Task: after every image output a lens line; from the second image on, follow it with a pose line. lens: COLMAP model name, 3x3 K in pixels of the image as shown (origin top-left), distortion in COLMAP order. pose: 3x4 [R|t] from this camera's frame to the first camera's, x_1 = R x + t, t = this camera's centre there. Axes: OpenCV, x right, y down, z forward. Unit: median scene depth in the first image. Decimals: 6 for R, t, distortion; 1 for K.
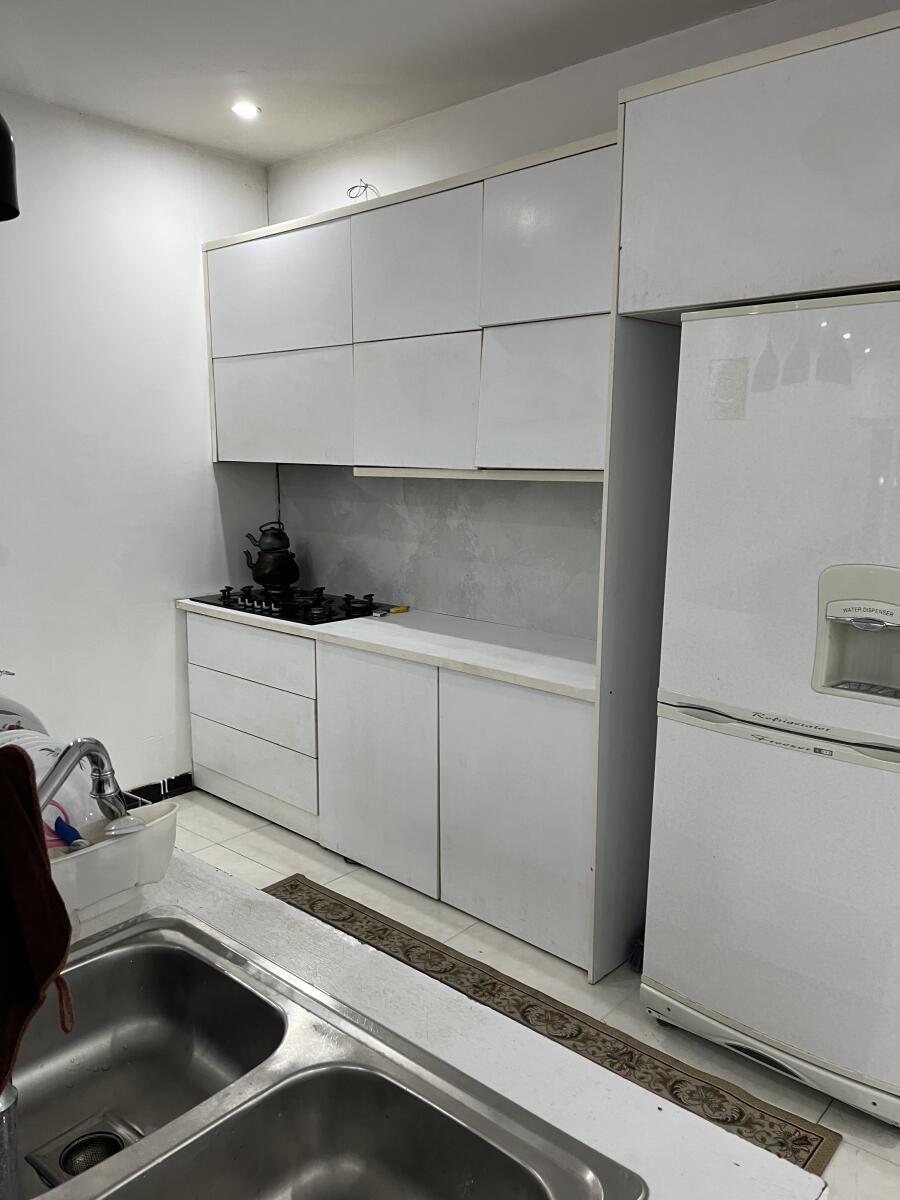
lens RADIAL K [[916.4, 0, 453.5], [0, 916.4, 606.6], [0, 0, 1]] dist [0.058207, -0.074969]
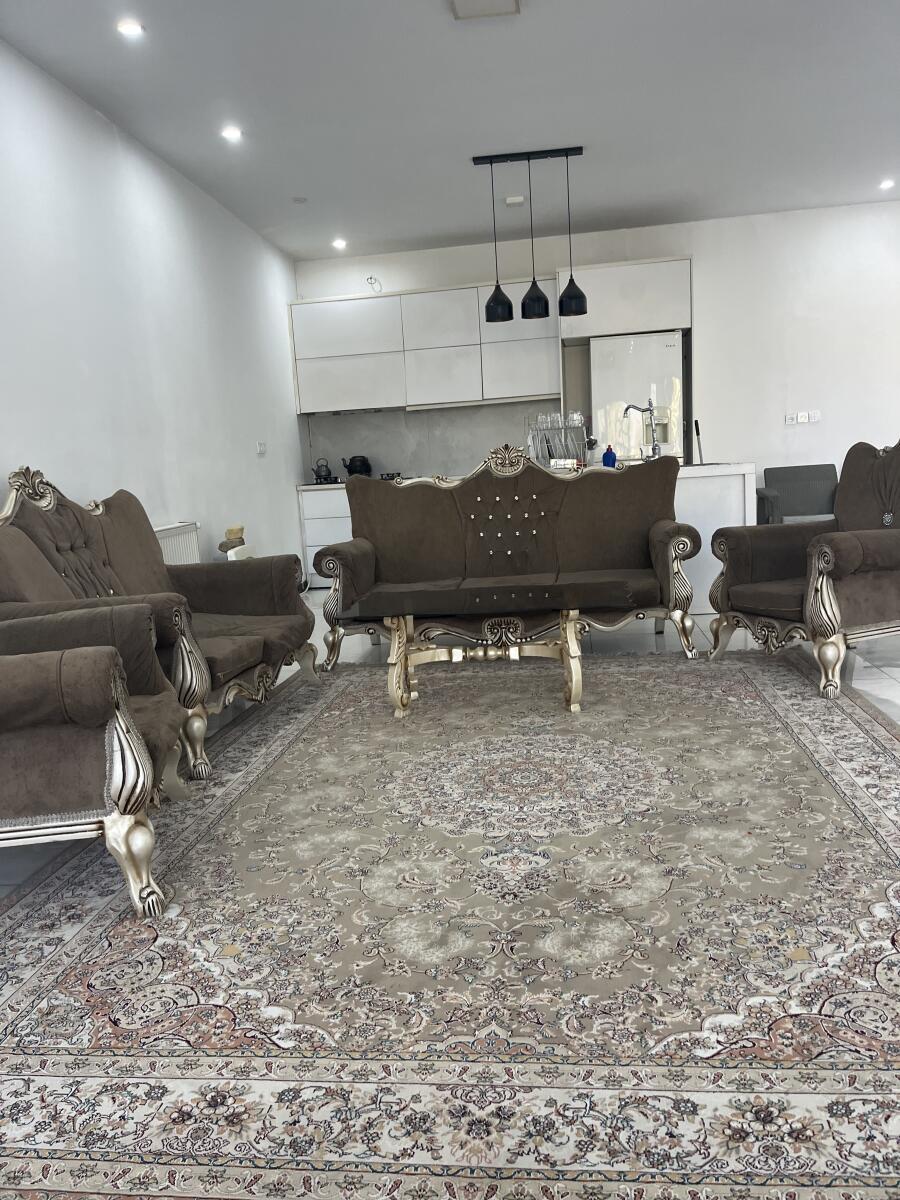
lens RADIAL K [[916.4, 0, 442.5], [0, 916.4, 609.4], [0, 0, 1]] dist [0.058207, -0.074969]
pose [[0.822581, -0.135506, 0.552267, -1.291394], [0.157099, 0.987548, 0.008314, 0.317774], [-0.546516, 0.079922, 0.833626, -0.832644]]
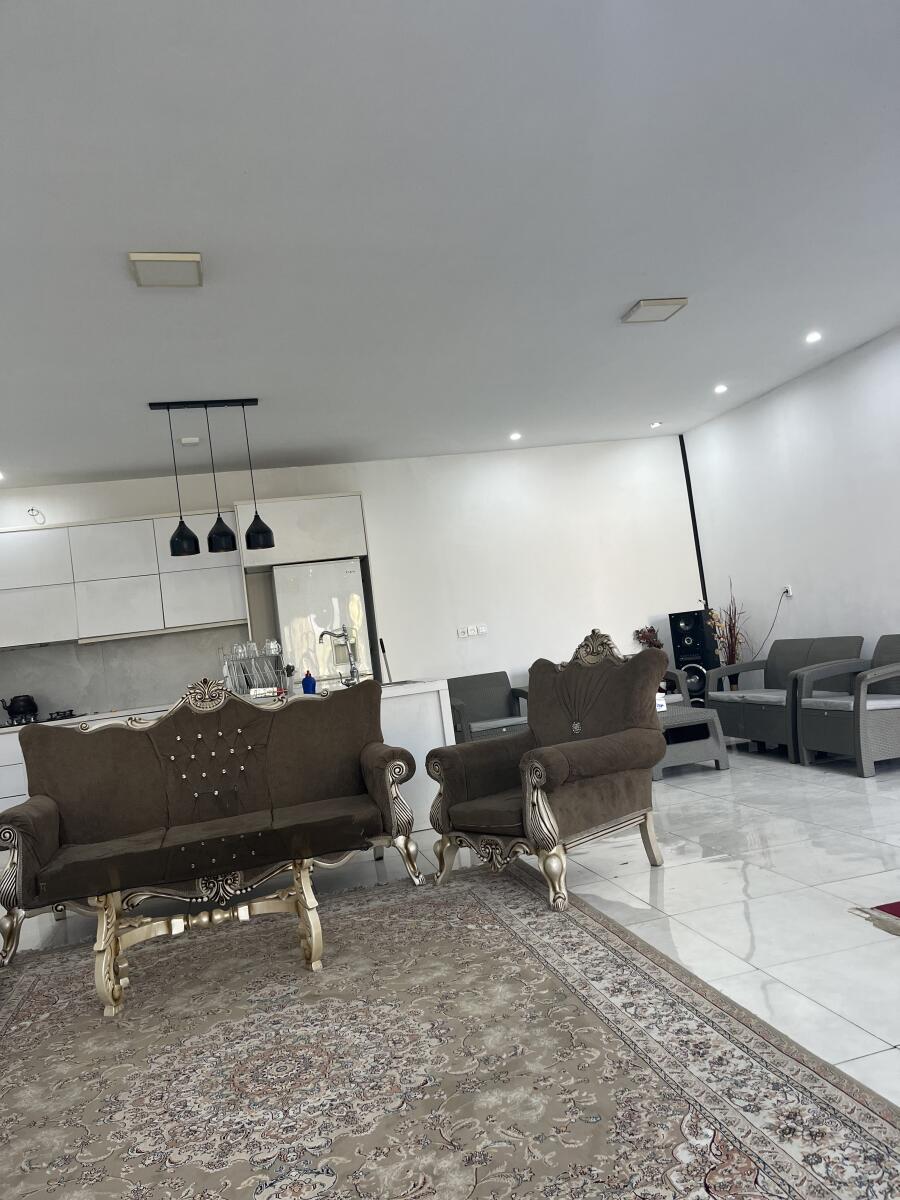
lens RADIAL K [[916.4, 0, 449.6], [0, 916.4, 599.3], [0, 0, 1]] dist [0.058207, -0.074969]
pose [[0.564138, -0.030111, 0.825131, -1.310700], [0.263783, 0.953537, -0.145550, 0.276481], [-0.782411, 0.299766, 0.545870, -0.790594]]
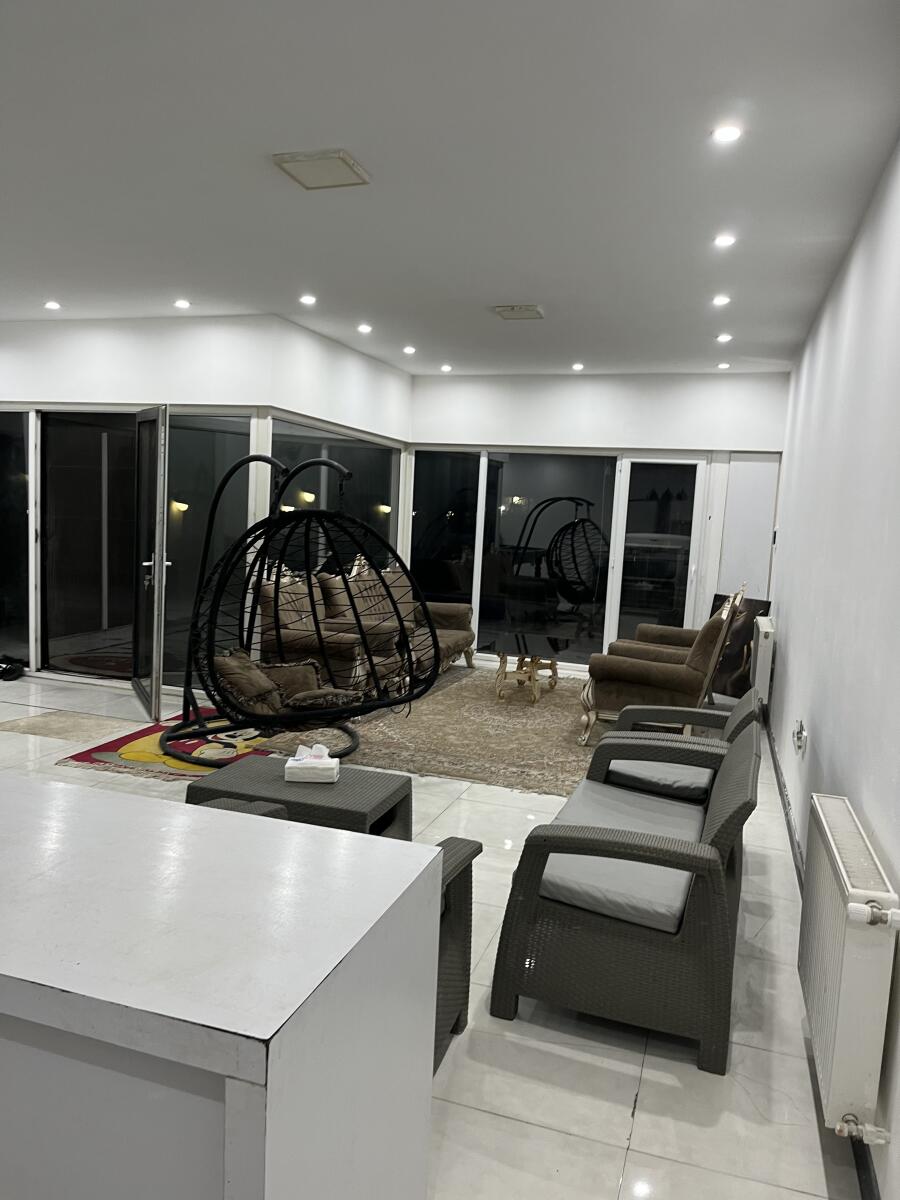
lens RADIAL K [[916.4, 0, 448.3], [0, 916.4, 600.7], [0, 0, 1]] dist [0.058207, -0.074969]
pose [[-0.915180, 0.003043, -0.403035, 0.059365], [-0.115821, 0.955809, 0.270213, -0.240250], [0.386047, 0.293973, -0.874384, 1.307961]]
